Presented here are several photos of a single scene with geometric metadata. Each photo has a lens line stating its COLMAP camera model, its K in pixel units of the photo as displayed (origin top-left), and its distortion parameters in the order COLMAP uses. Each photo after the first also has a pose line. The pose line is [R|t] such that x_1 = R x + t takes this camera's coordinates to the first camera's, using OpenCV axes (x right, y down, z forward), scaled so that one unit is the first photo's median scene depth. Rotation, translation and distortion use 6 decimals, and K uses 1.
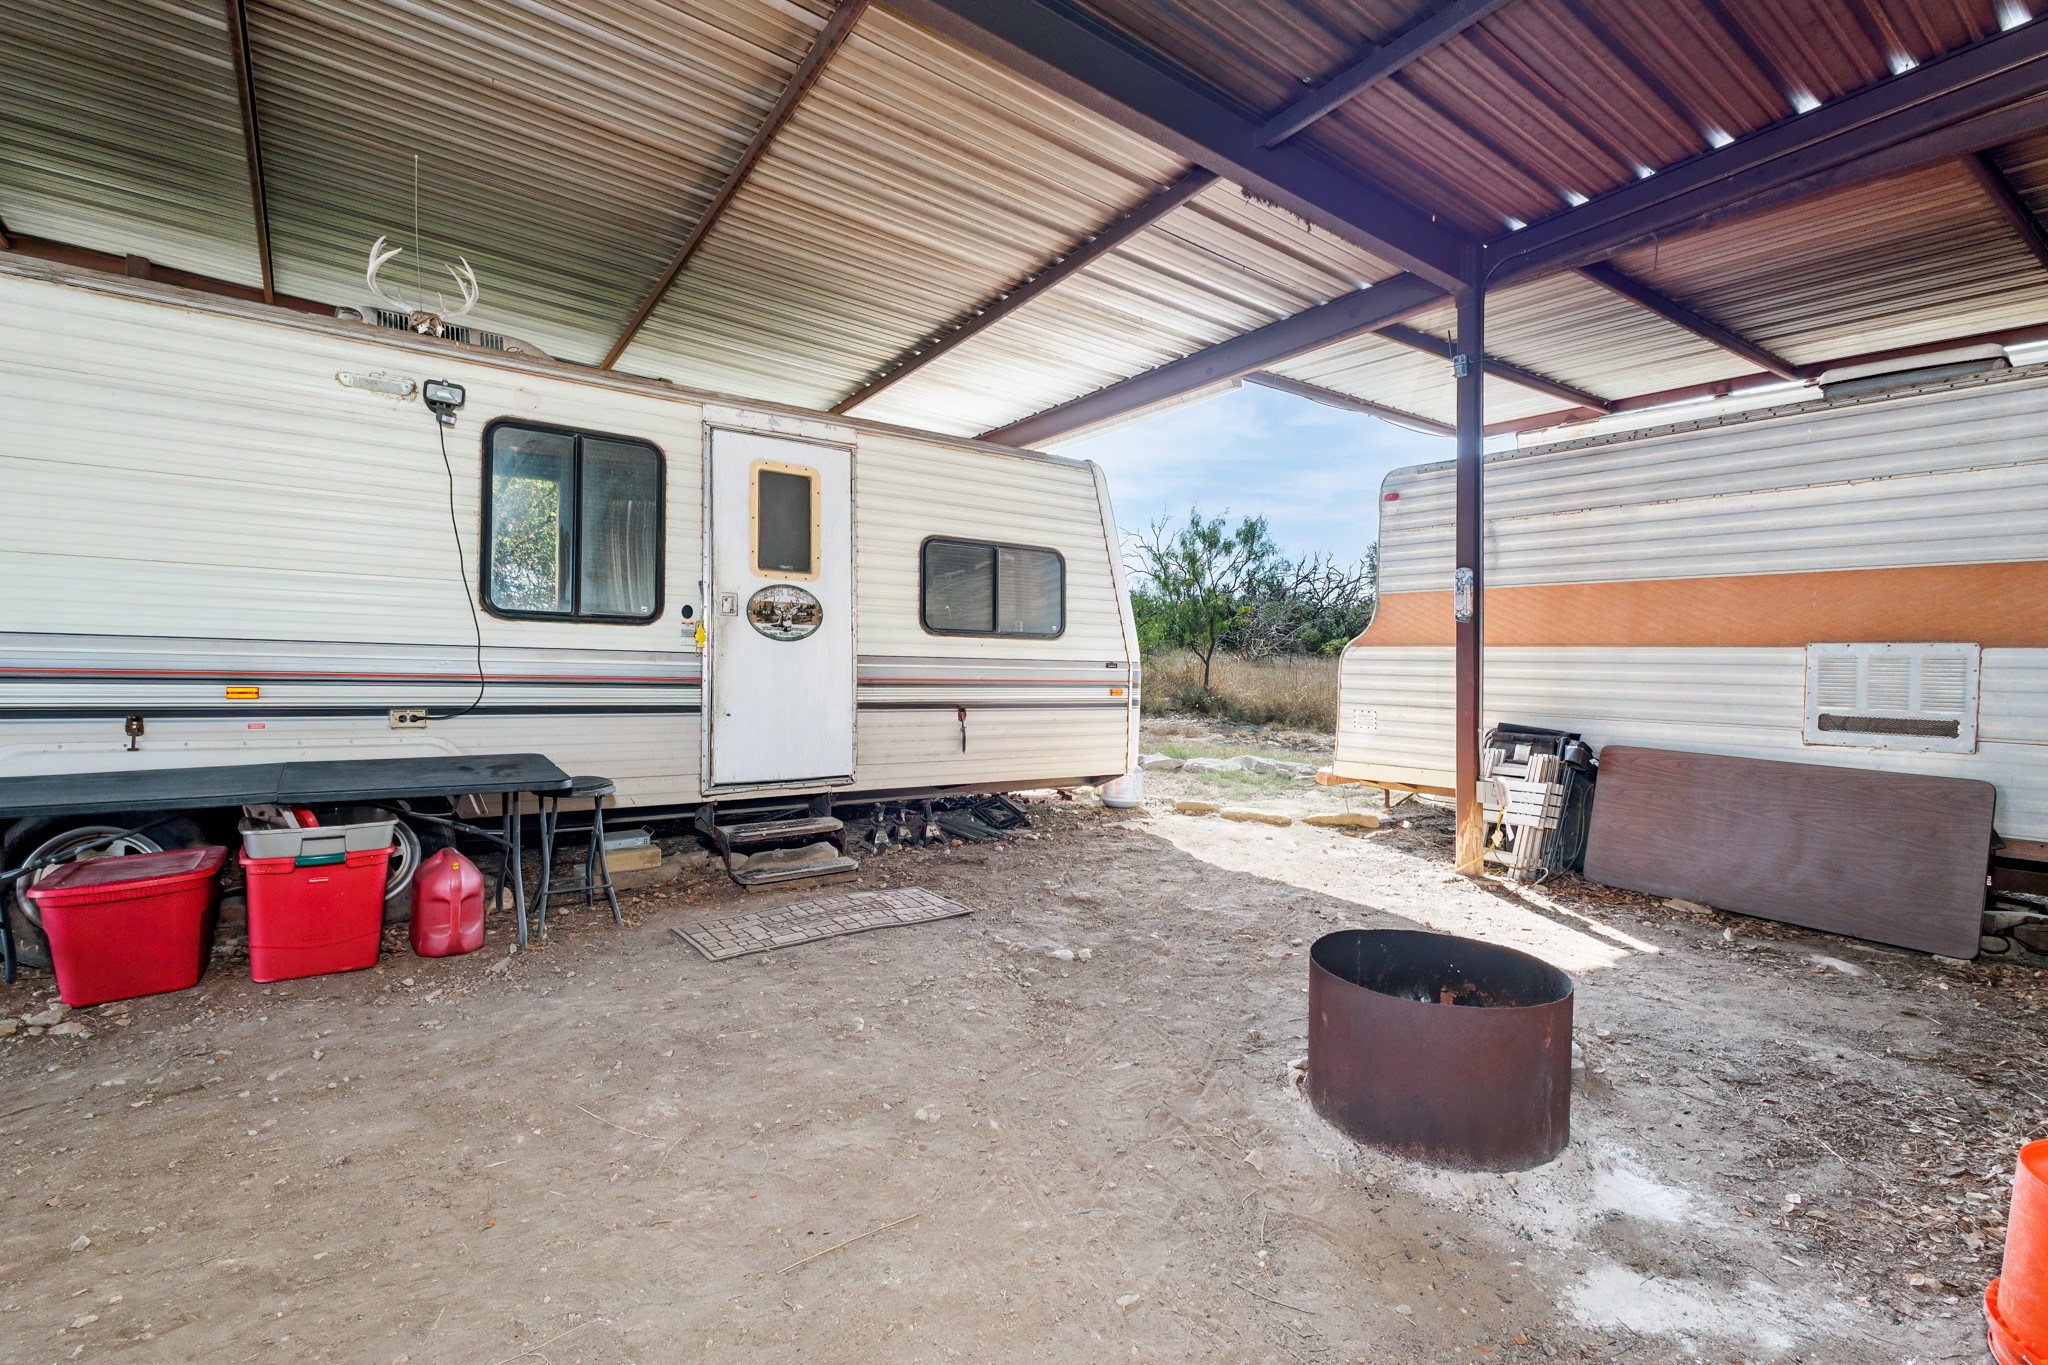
lens RADIAL K [[922.8, 0, 1026.6], [0, 922.8, 684.1], [0, 0, 1]] dist [0.002993, 0.000252]
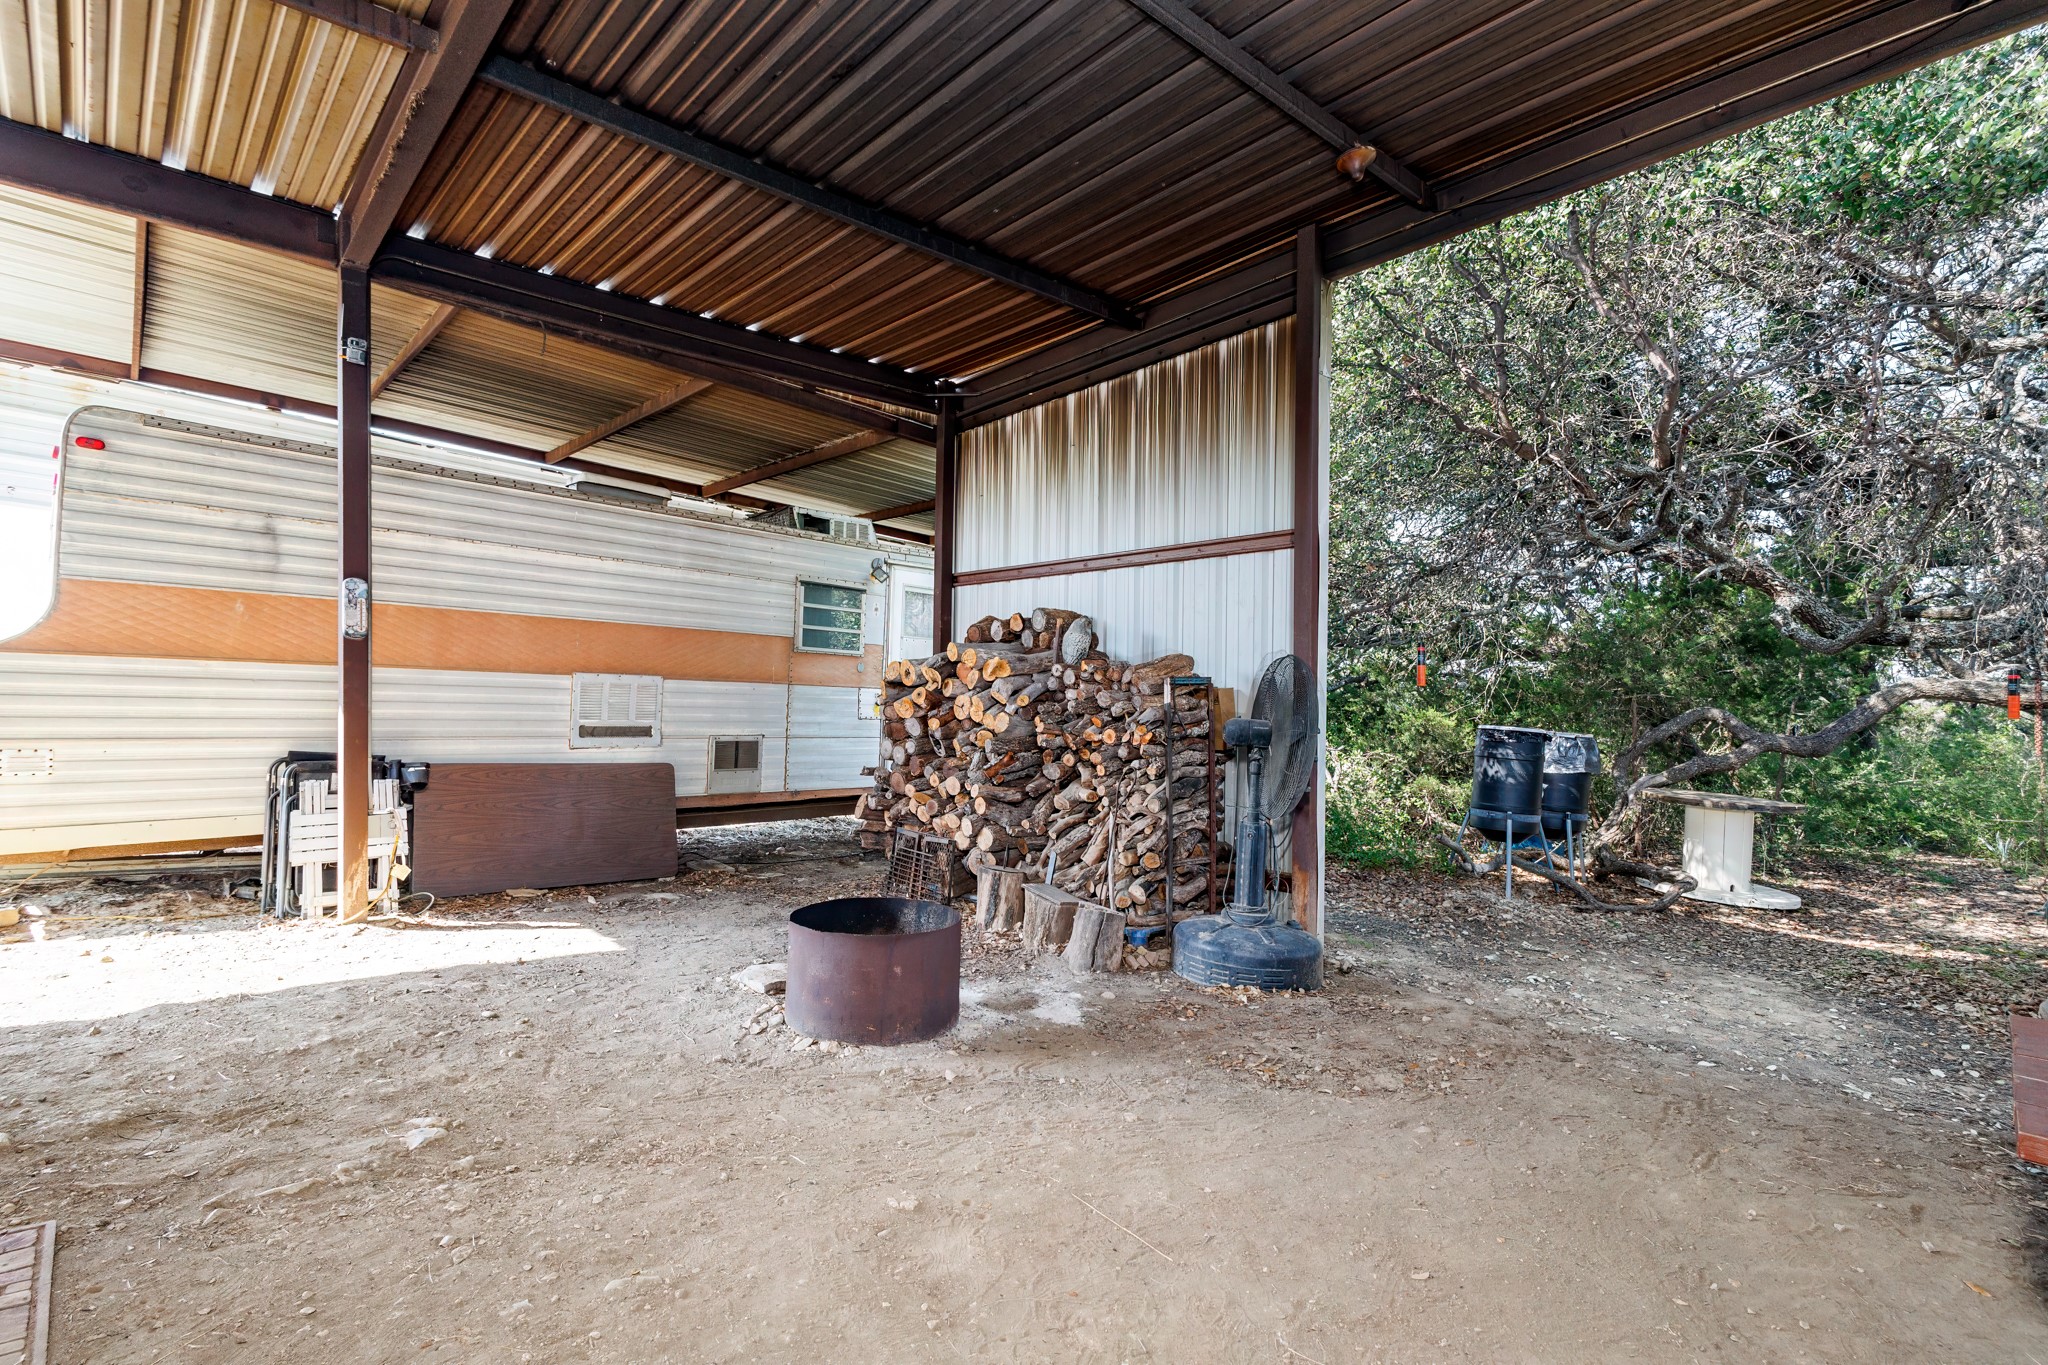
lens RADIAL K [[922.8, 0, 1026.6], [0, 922.8, 684.1], [0, 0, 1]] dist [0.002993, 0.000252]
pose [[-0.132487, 0.001642, 0.991183, -0.617160], [-0.002968, 0.999993, -0.002054, -0.029943], [-0.991180, -0.003214, -0.132481, 0.596379]]
